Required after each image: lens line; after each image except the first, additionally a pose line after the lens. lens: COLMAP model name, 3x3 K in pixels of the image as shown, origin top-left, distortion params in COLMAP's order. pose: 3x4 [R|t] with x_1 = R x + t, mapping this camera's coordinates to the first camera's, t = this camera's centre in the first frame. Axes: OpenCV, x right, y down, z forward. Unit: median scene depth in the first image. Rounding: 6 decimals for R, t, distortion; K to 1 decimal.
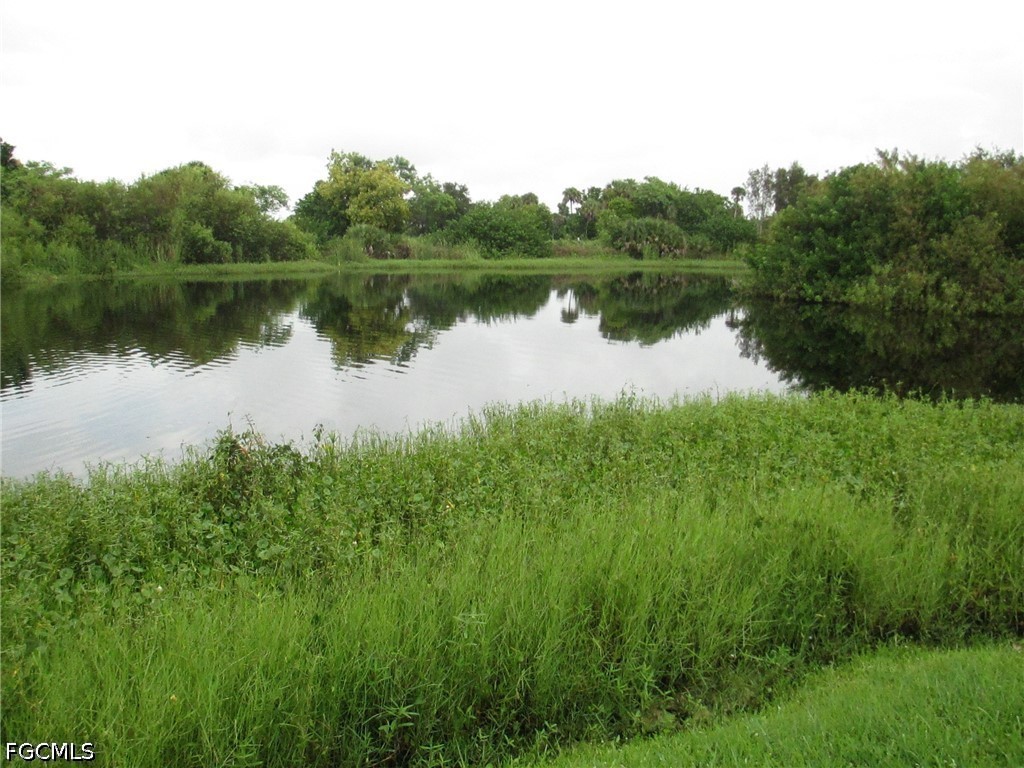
lens RADIAL K [[865.7, 0, 514.5], [0, 865.7, 366.2], [0, 0, 1]] dist [-0.068989, 0.083744]
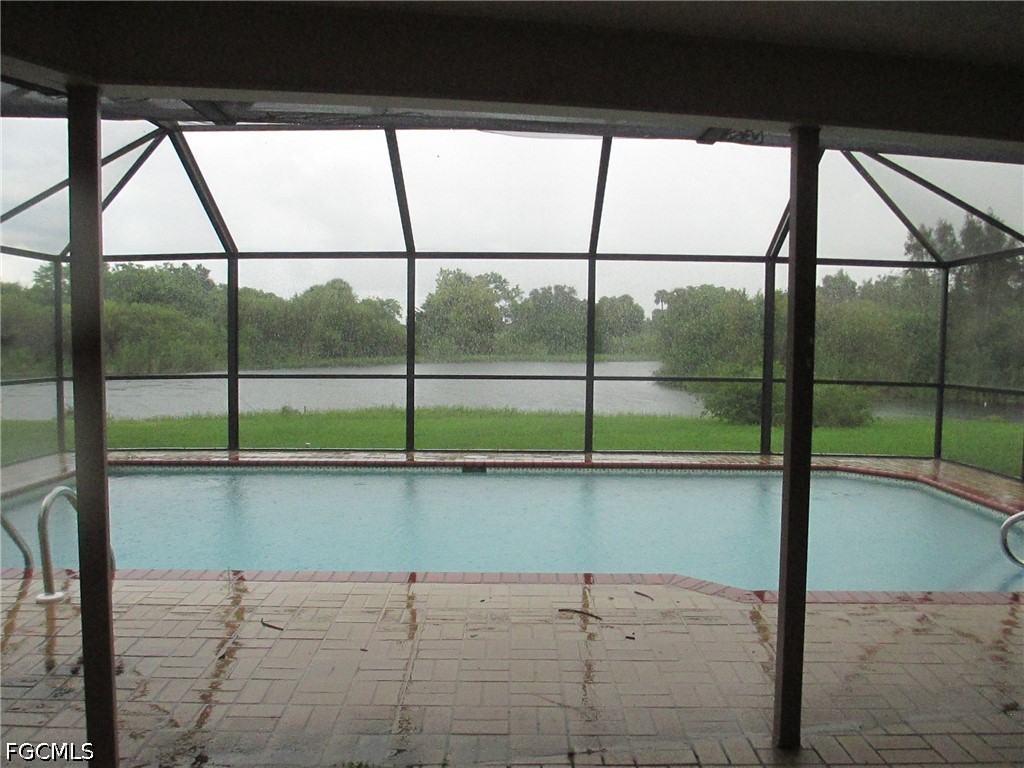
lens RADIAL K [[865.7, 0, 514.5], [0, 865.7, 366.2], [0, 0, 1]] dist [-0.068989, 0.083744]
pose [[0.986014, 0.006643, -0.166531, 0.109712], [-0.023749, 0.994609, -0.100939, 0.019671], [0.164962, 0.103482, 0.980856, -0.223501]]
